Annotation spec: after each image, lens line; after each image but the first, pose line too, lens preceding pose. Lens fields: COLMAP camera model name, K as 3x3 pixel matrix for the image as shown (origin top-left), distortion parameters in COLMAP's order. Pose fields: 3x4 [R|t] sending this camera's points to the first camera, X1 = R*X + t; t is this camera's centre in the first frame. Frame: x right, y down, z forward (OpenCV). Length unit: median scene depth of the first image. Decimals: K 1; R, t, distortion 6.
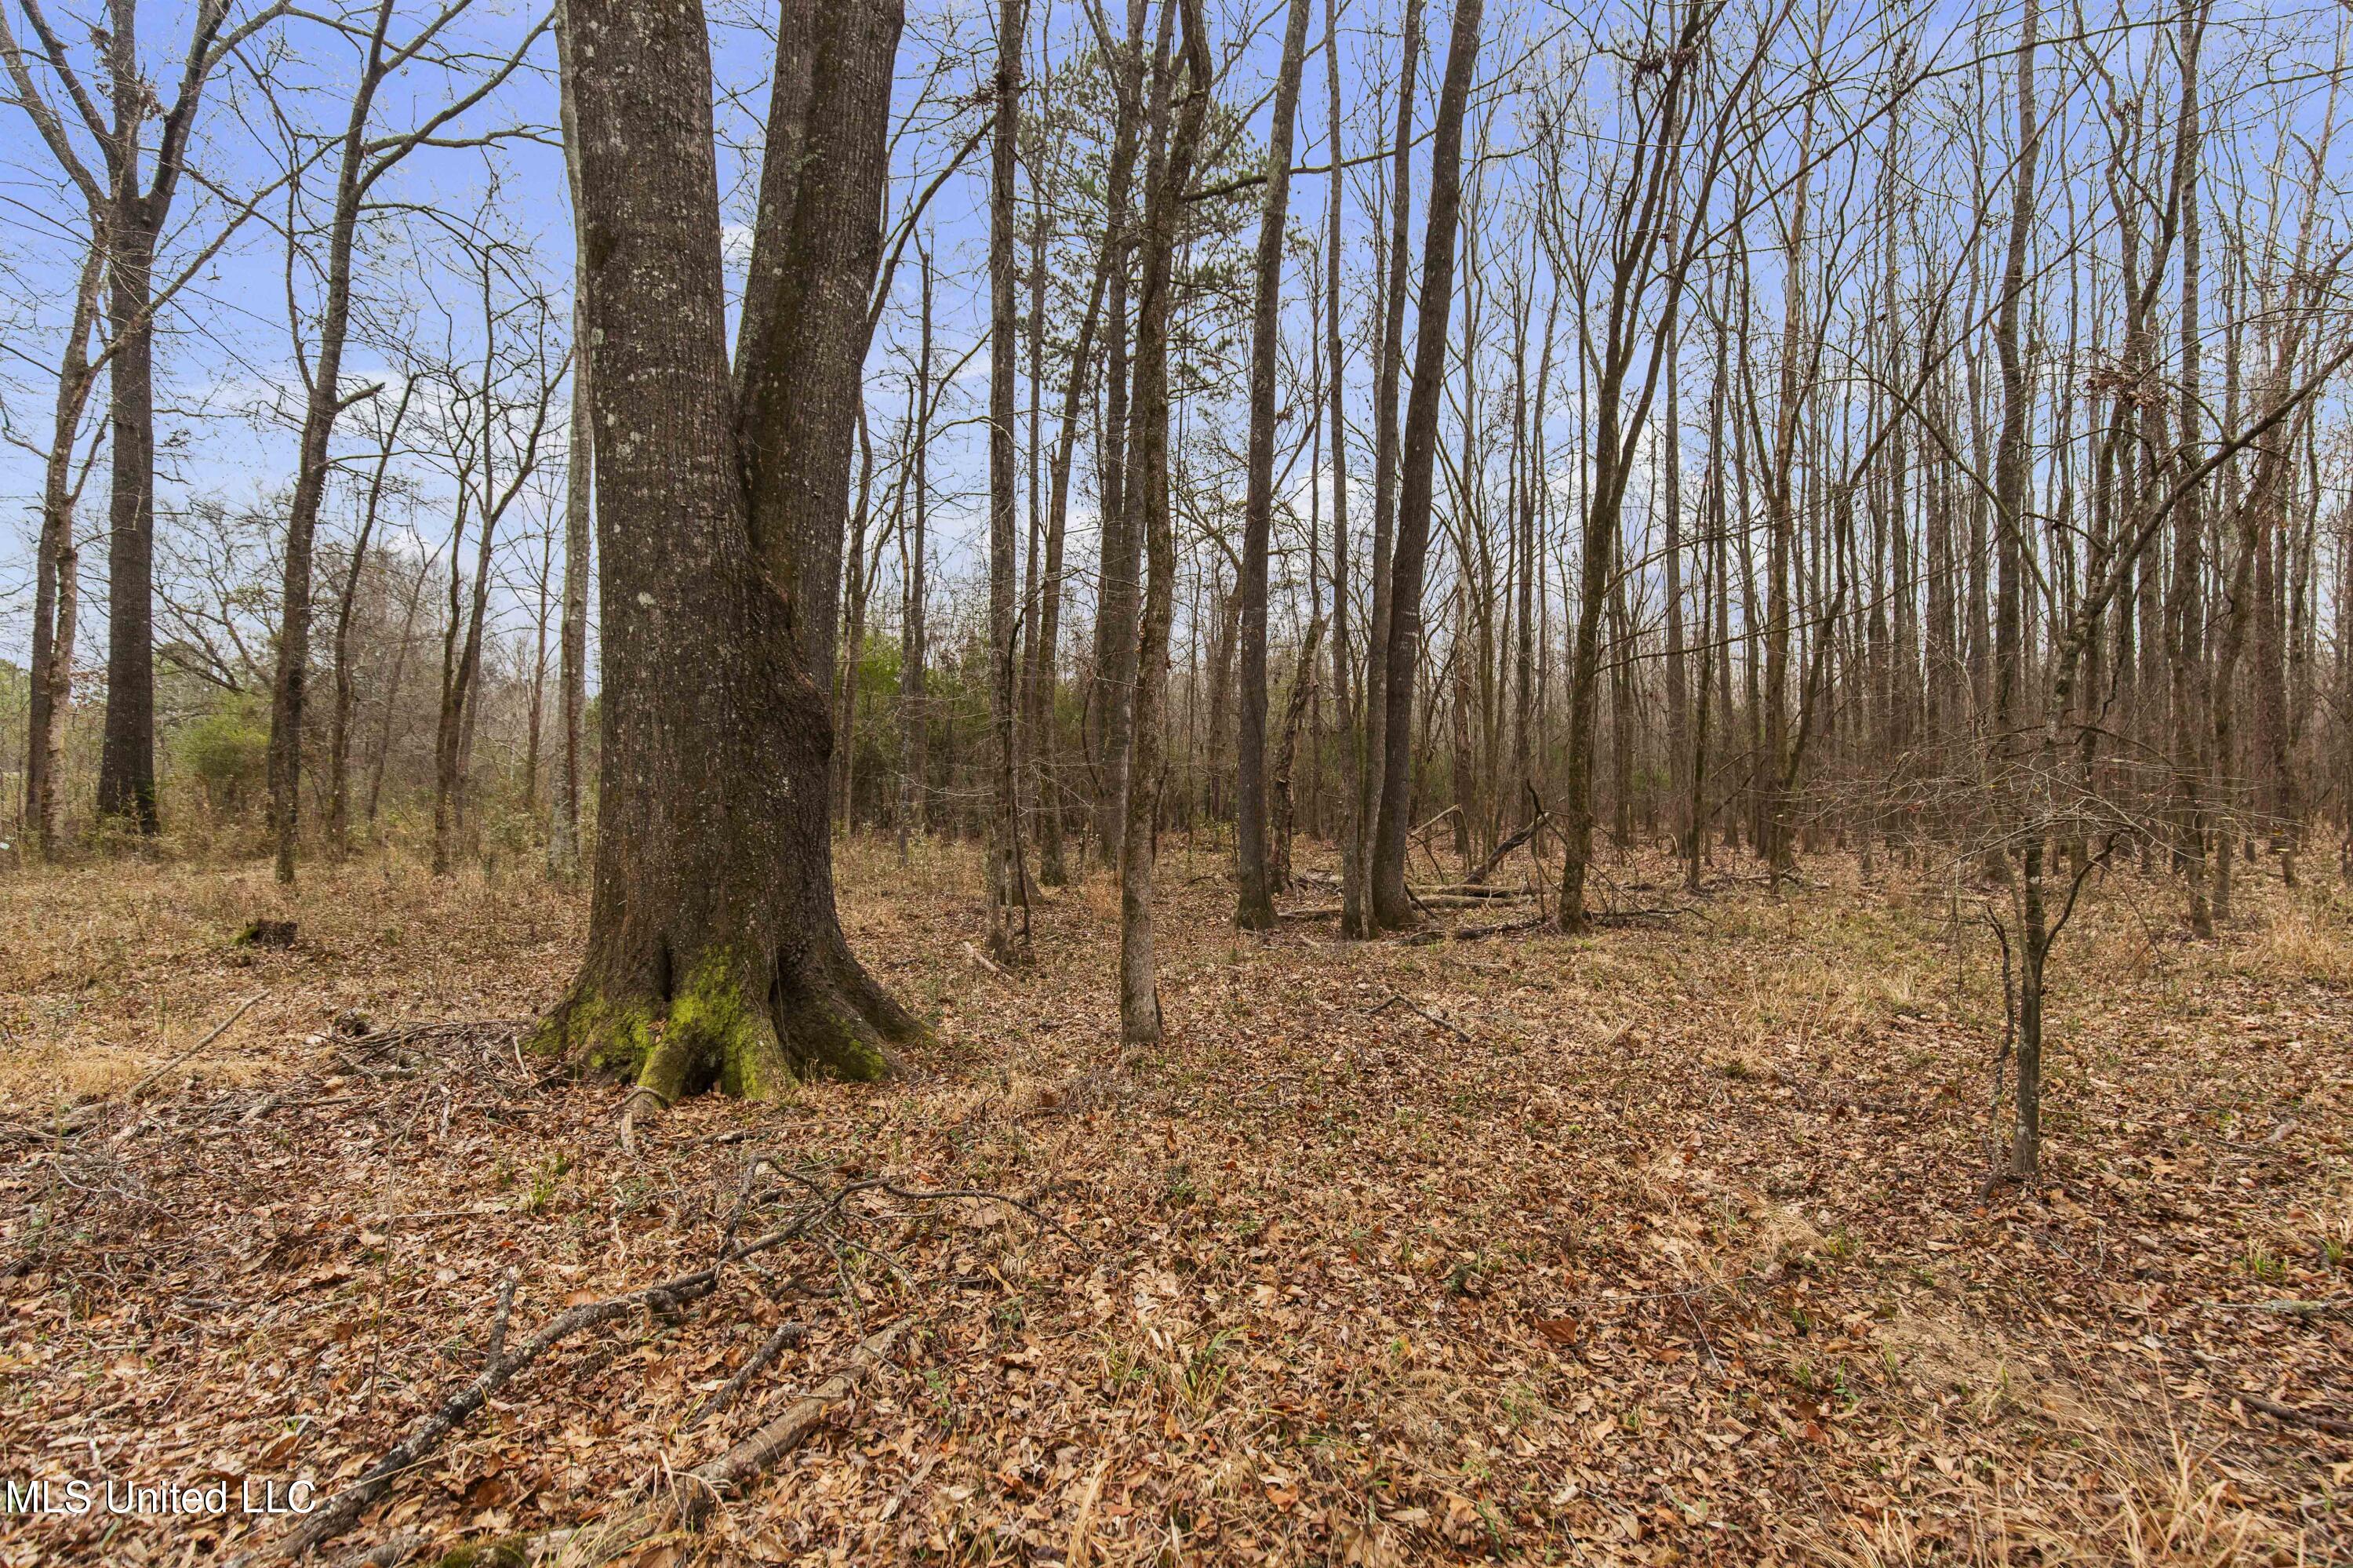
lens RADIAL K [[1039.6, 0, 1176.5], [0, 1039.6, 784.0], [0, 0, 1]] dist [-0.000715, -0.000284]
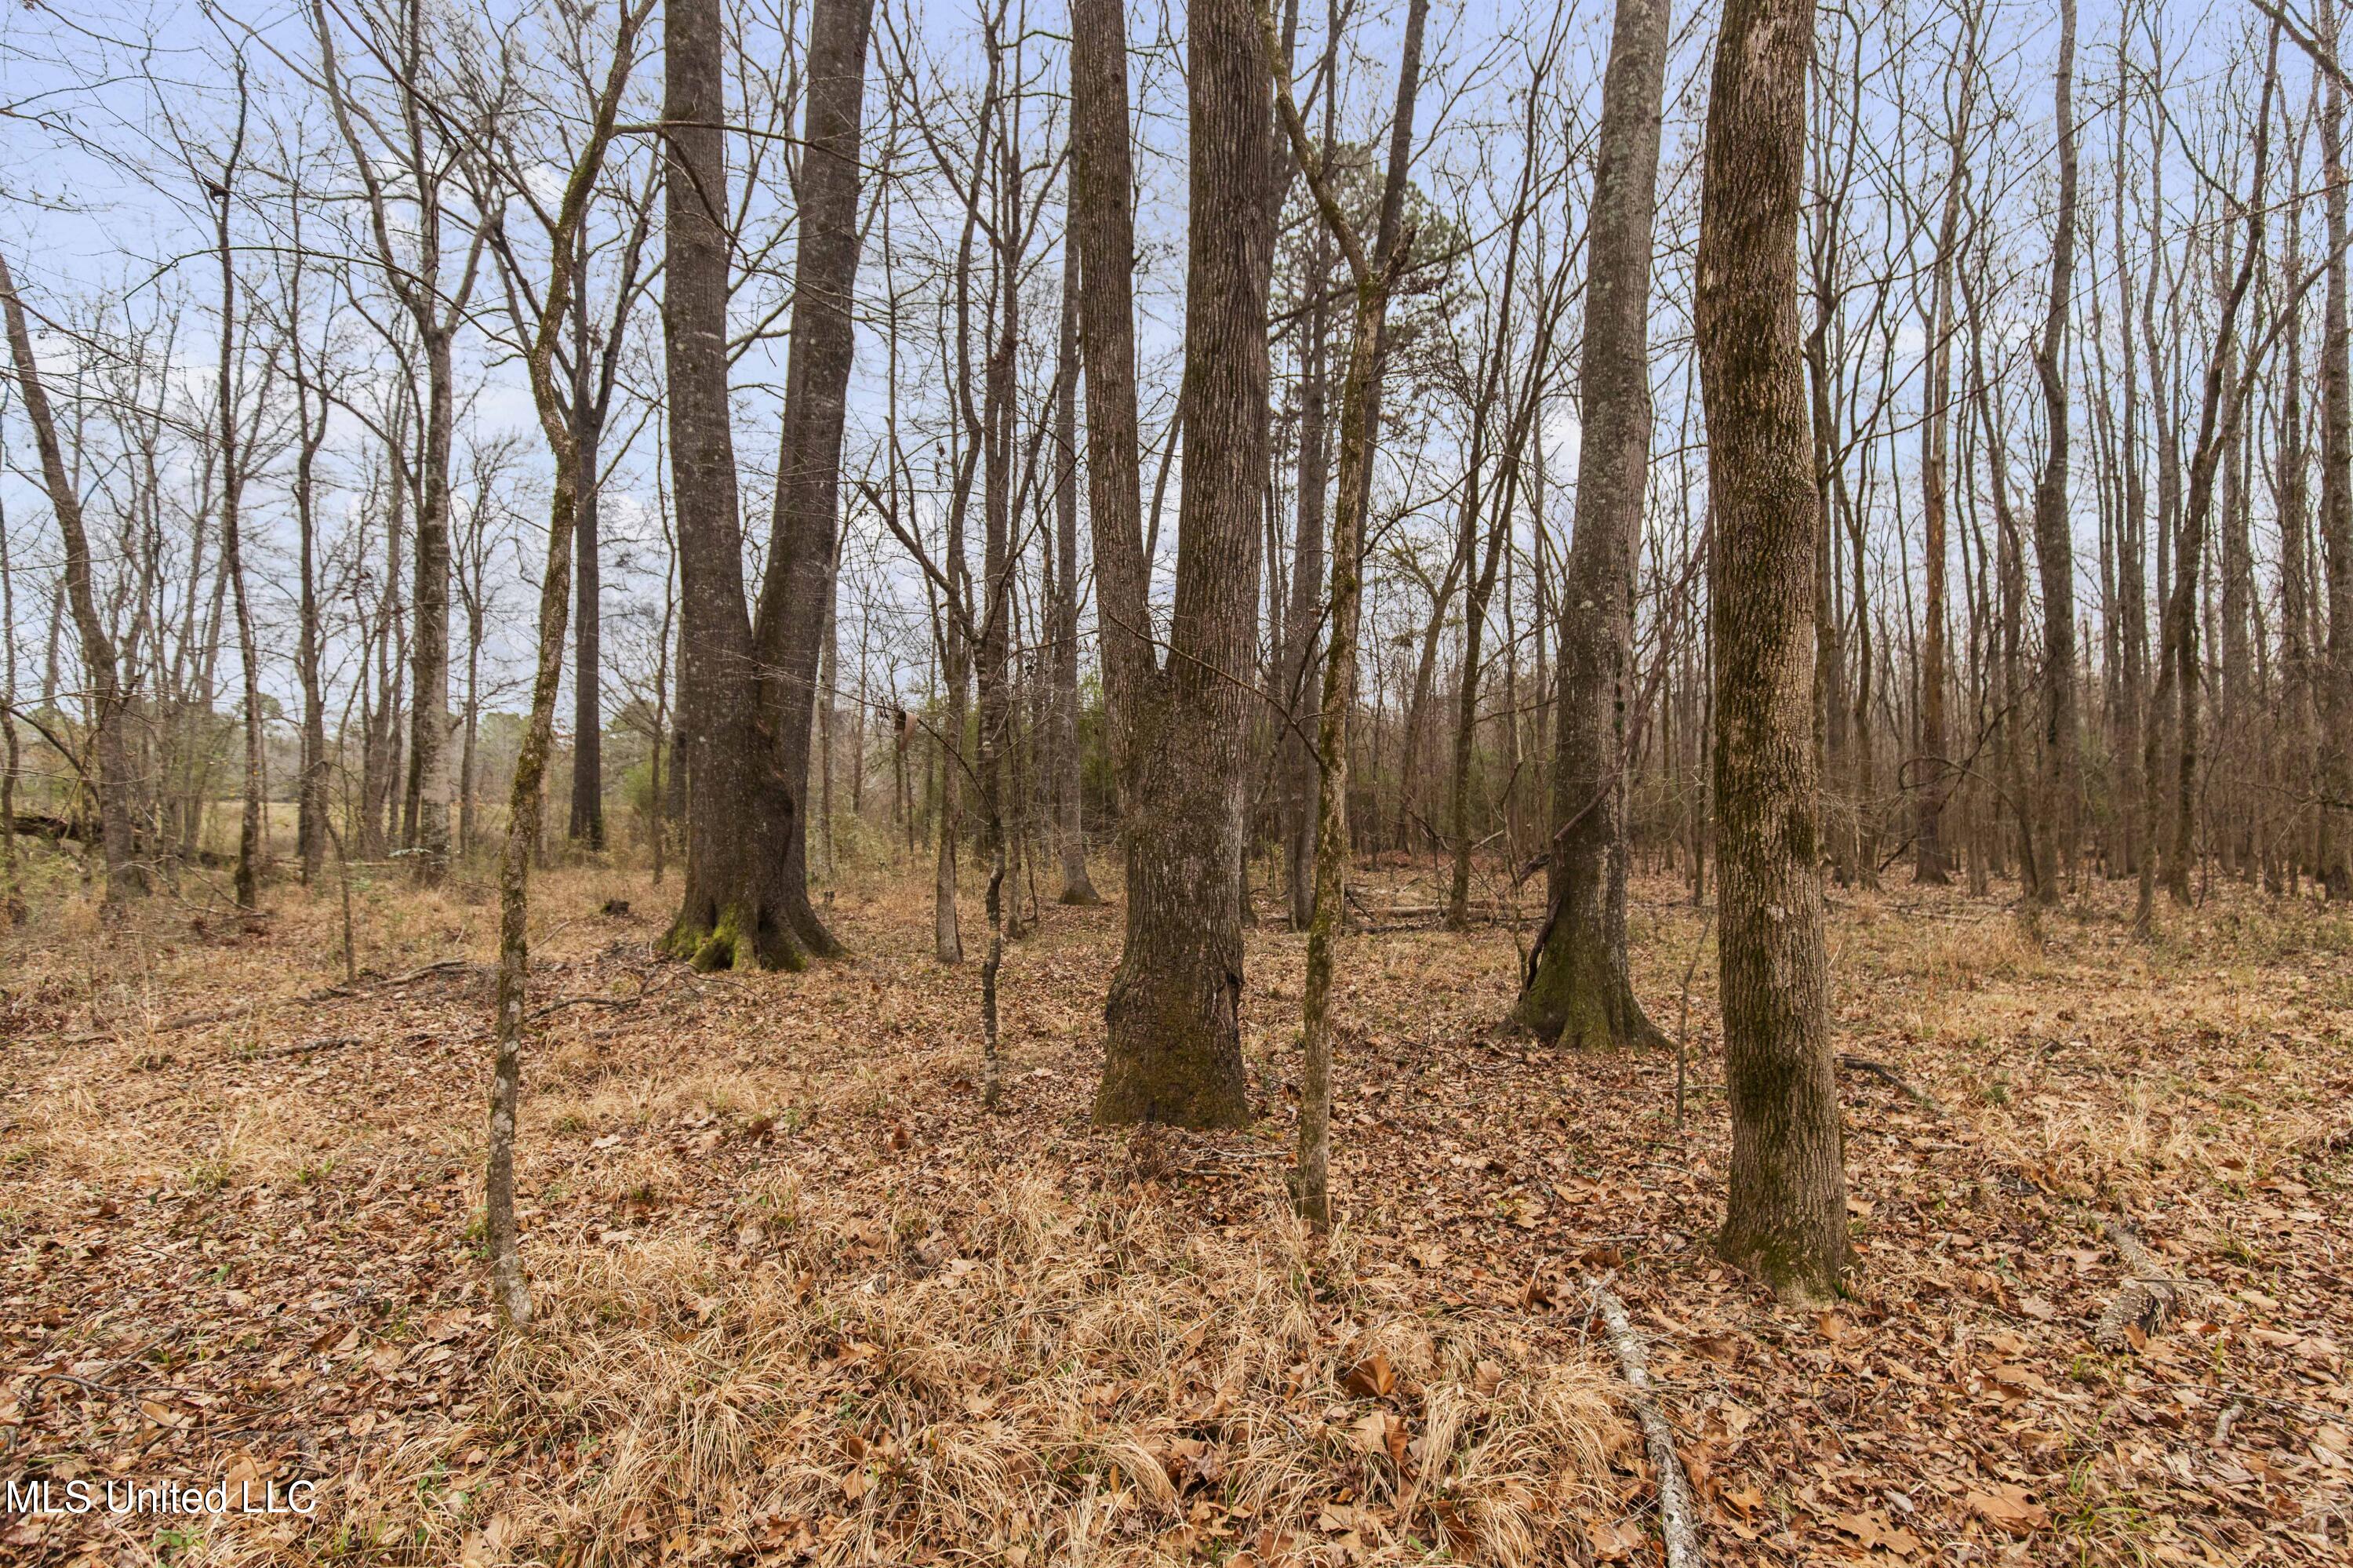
lens RADIAL K [[1039.6, 0, 1176.5], [0, 1039.6, 784.0], [0, 0, 1]] dist [-0.000715, -0.000284]
pose [[0.958519, -0.014190, -0.284676, 0.210306], [0.008447, 0.999735, -0.021392, -0.006646], [0.284904, 0.018099, 0.958385, -0.157555]]
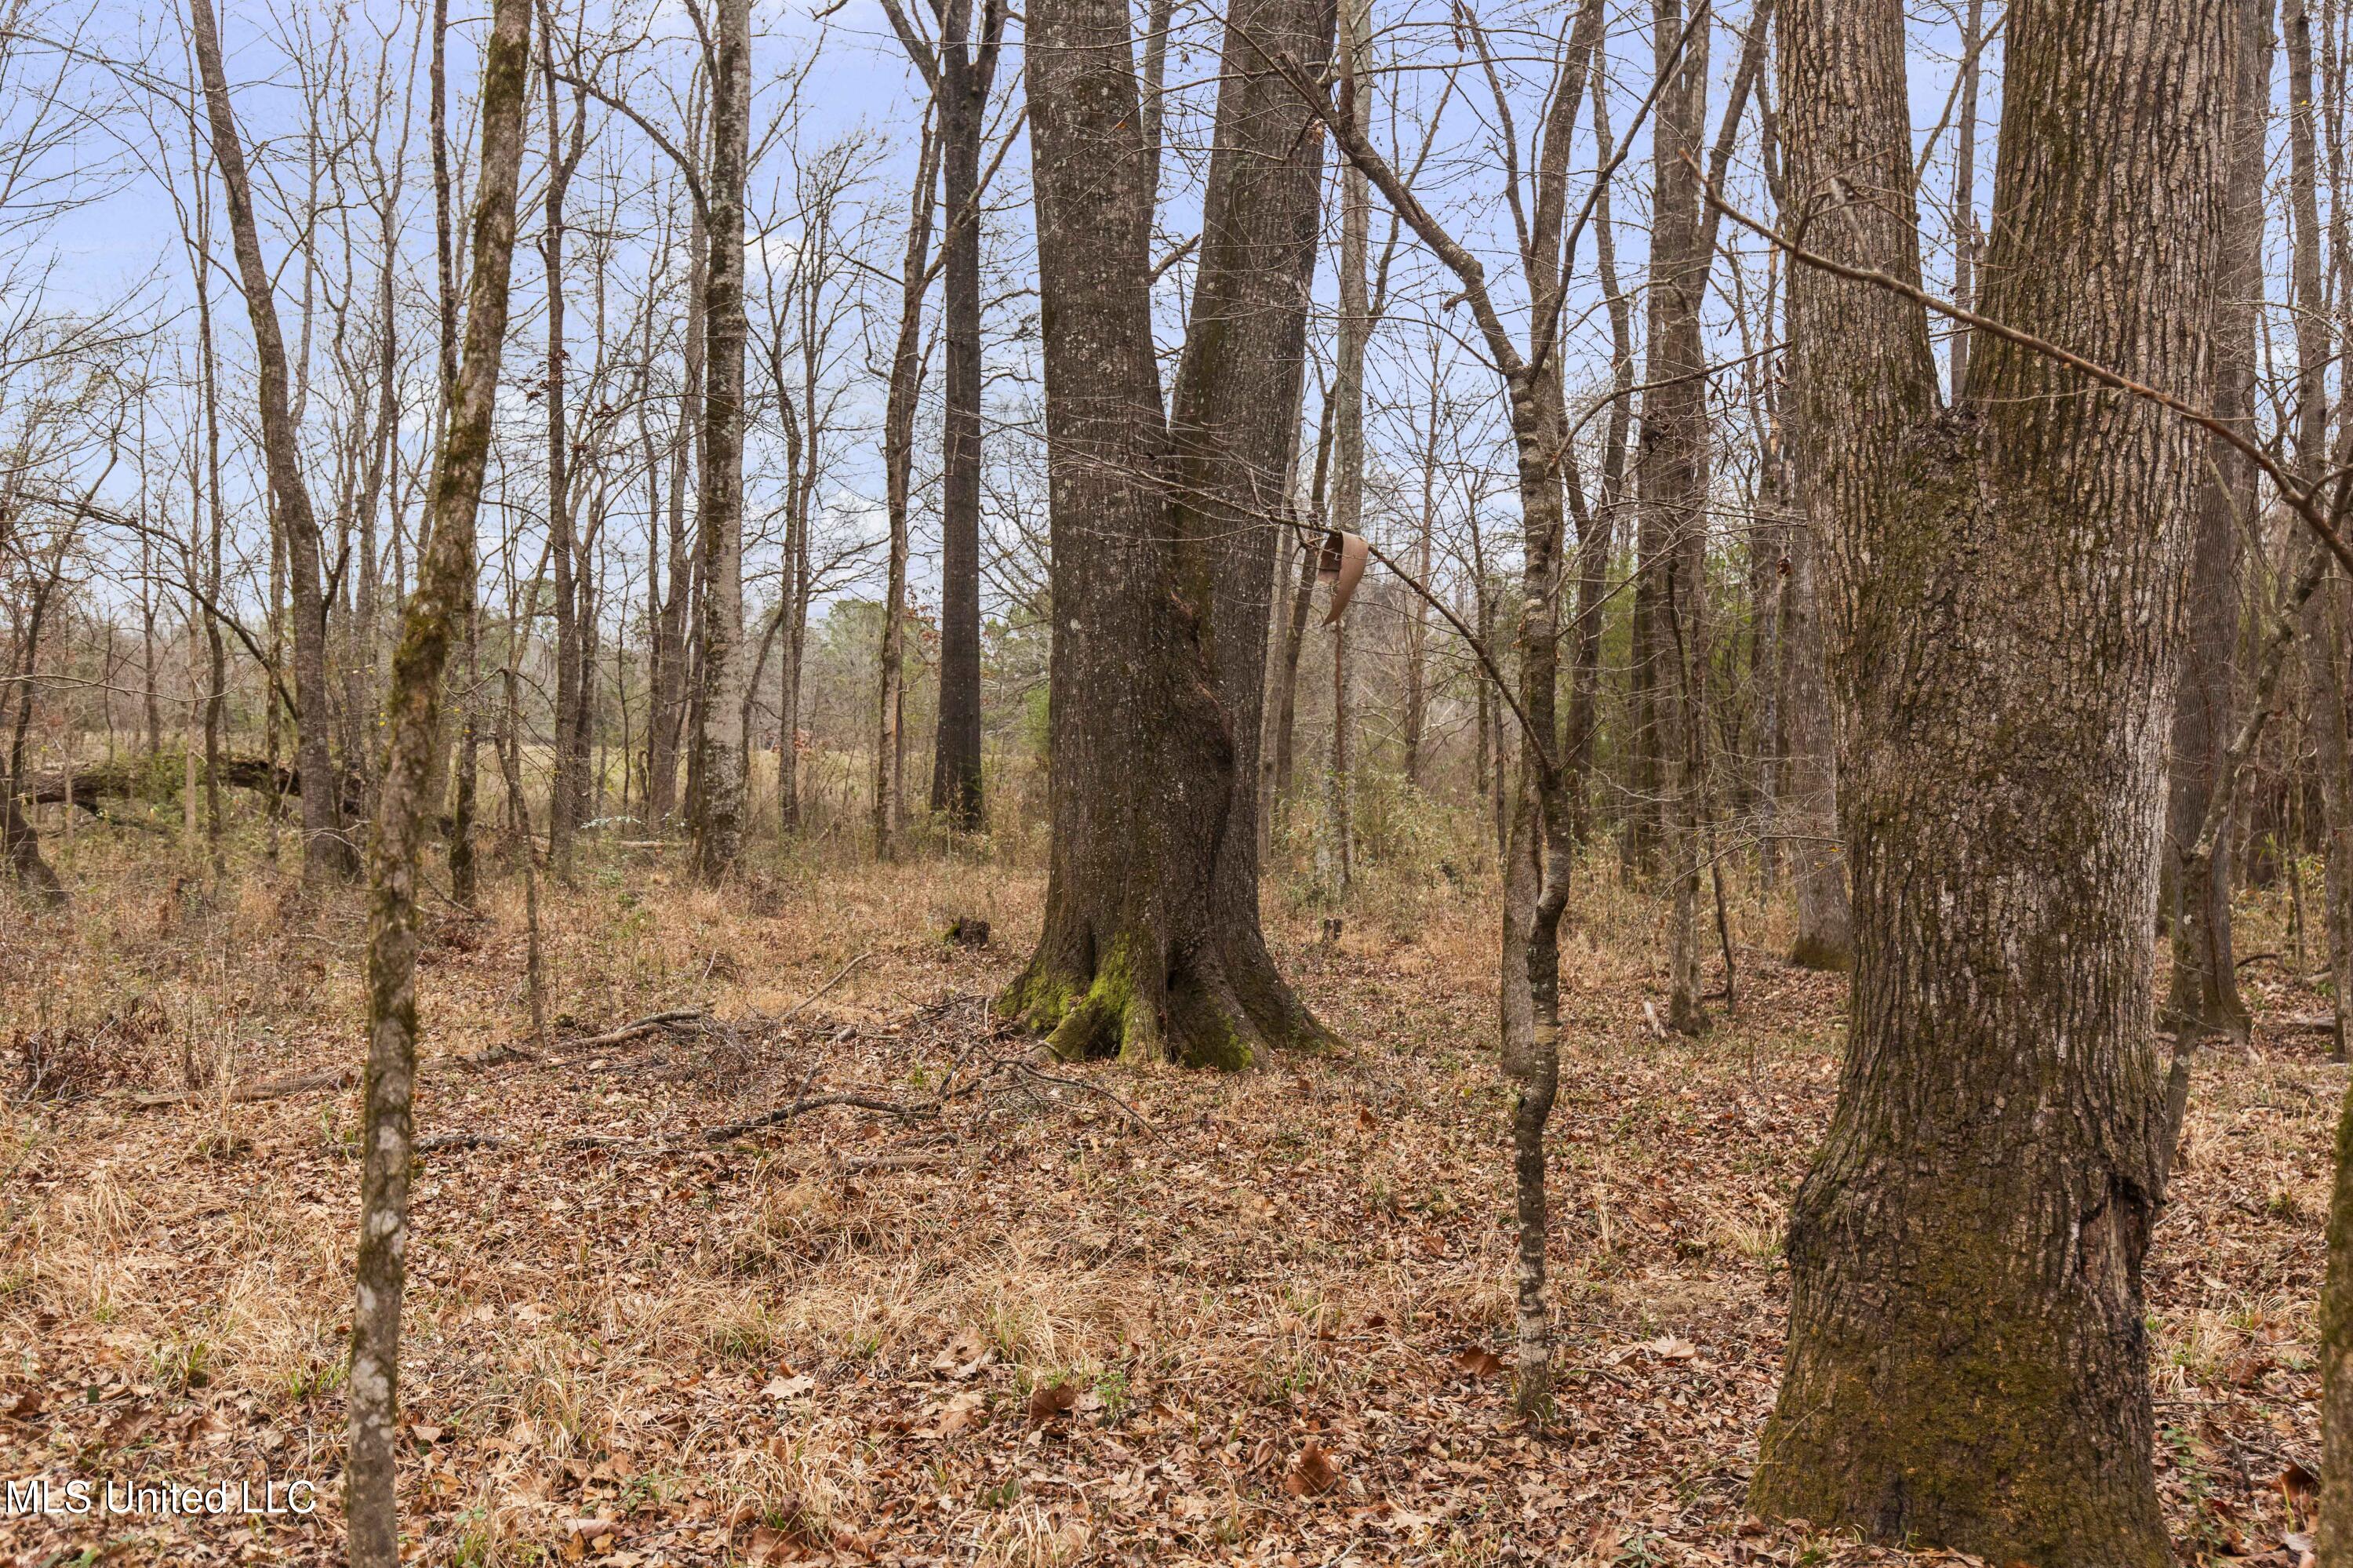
lens RADIAL K [[2006.8, 0, 1202.5], [0, 2006.8, 777.2], [0, 0, 1]] dist [0.007078, -0.003933]
pose [[0.764657, 0.006325, -0.644406, 0.206644], [-0.004144, 0.999979, 0.004897, -0.004599], [0.644424, -0.001074, 0.764668, -0.120423]]
